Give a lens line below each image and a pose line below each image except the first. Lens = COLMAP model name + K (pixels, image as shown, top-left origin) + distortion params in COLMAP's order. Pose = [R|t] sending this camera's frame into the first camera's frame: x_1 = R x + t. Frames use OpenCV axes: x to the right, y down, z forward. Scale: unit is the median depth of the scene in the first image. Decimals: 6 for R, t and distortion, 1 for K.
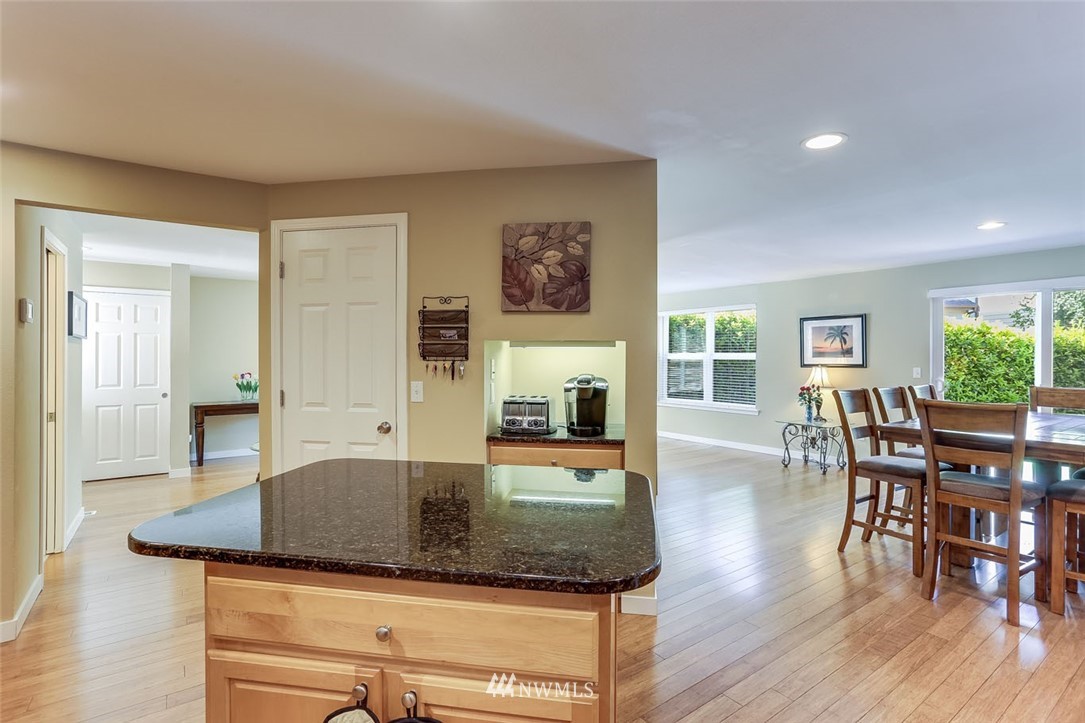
lens RADIAL K [[525.2, 0, 541.0], [0, 525.2, 356.5], [0, 0, 1]] dist [-0.040219, 0.021491]
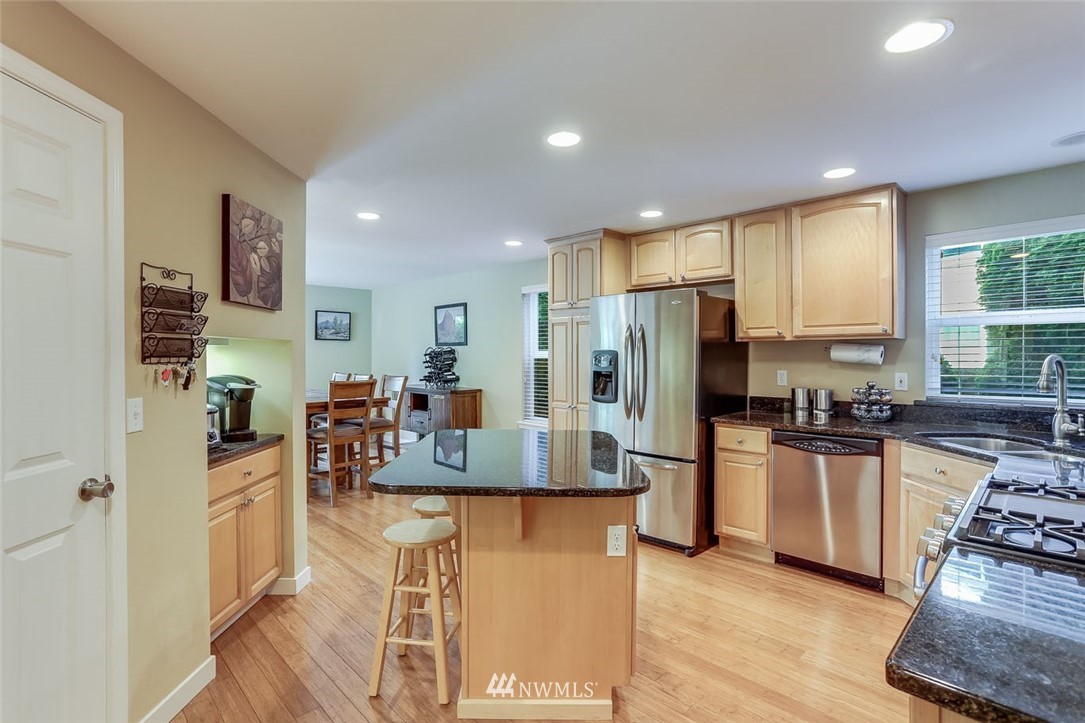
lens RADIAL K [[525.2, 0, 535.5], [0, 525.2, 353.4], [0, 0, 1]] dist [-0.040219, 0.021491]
pose [[-0.170656, -0.003085, 0.985326, -0.952487], [-0.002289, 0.999994, 0.002735, -0.007897], [-0.985328, -0.001789, -0.170662, 0.670060]]
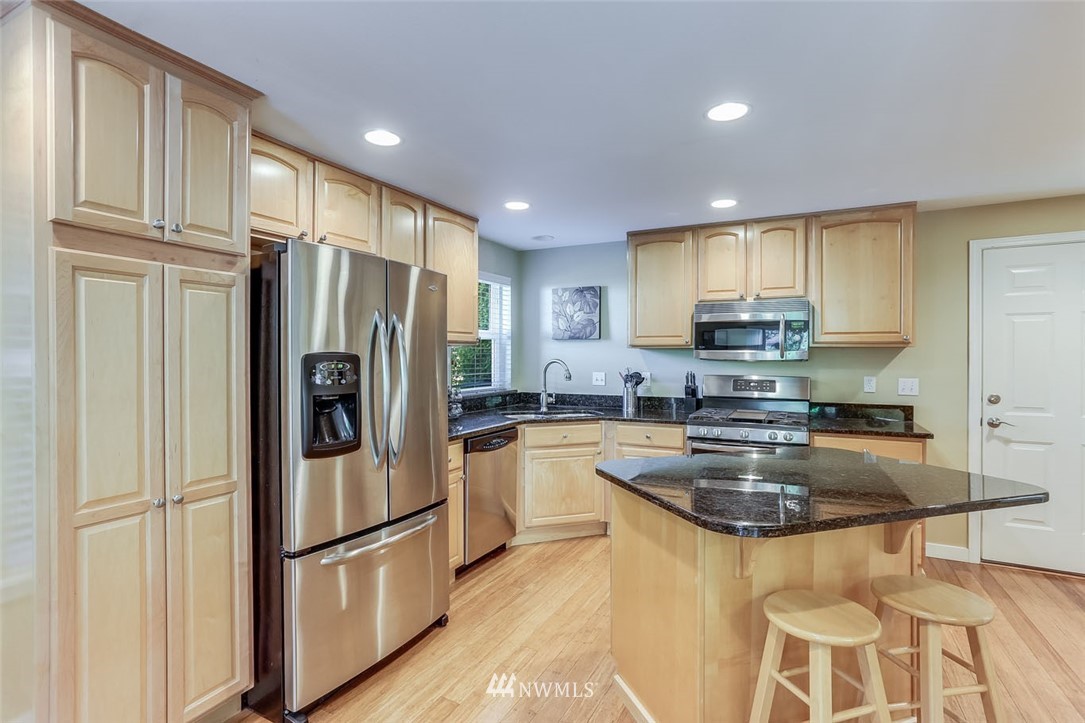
lens RADIAL K [[525.2, 0, 535.0], [0, 525.2, 357.8], [0, 0, 1]] dist [-0.040219, 0.021491]
pose [[-0.885265, -0.001590, -0.465084, 0.505670], [-0.000592, 0.999997, -0.002293, -0.005612], [0.465086, -0.001754, -0.885264, 1.010801]]
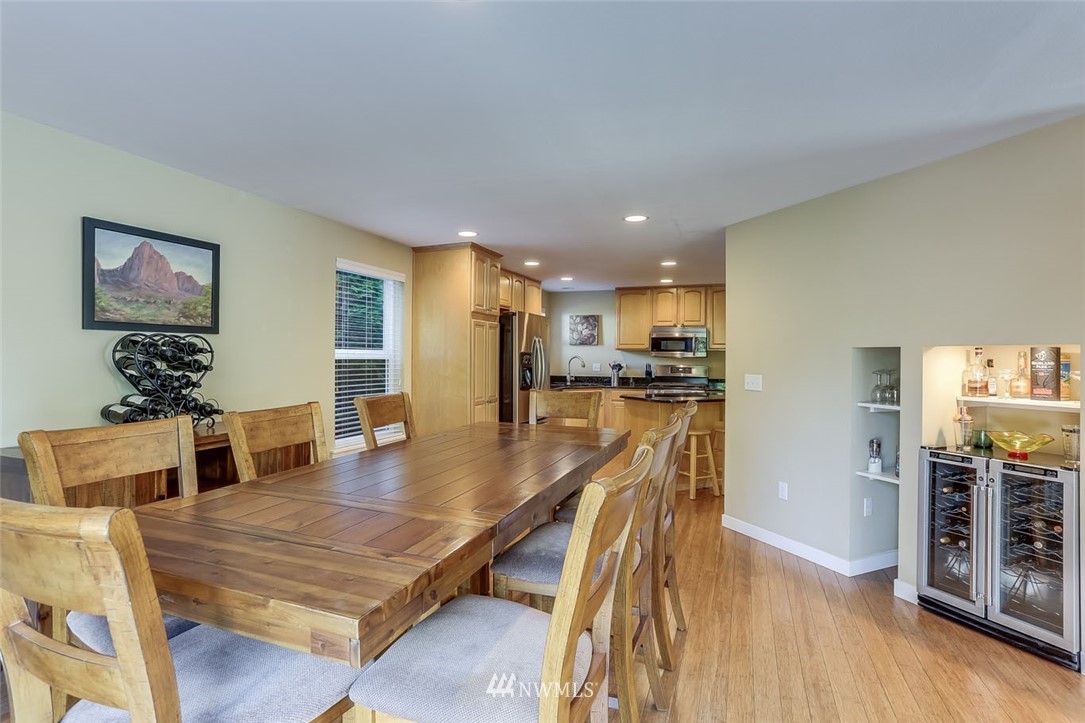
lens RADIAL K [[525.2, 0, 534.3], [0, 525.2, 364.8], [0, 0, 1]] dist [-0.040219, 0.021491]
pose [[-0.833893, 0.000159, -0.551926, 1.464387], [-0.006684, 0.999924, 0.010387, 0.014181], [0.551885, 0.012351, -0.833829, 1.887859]]
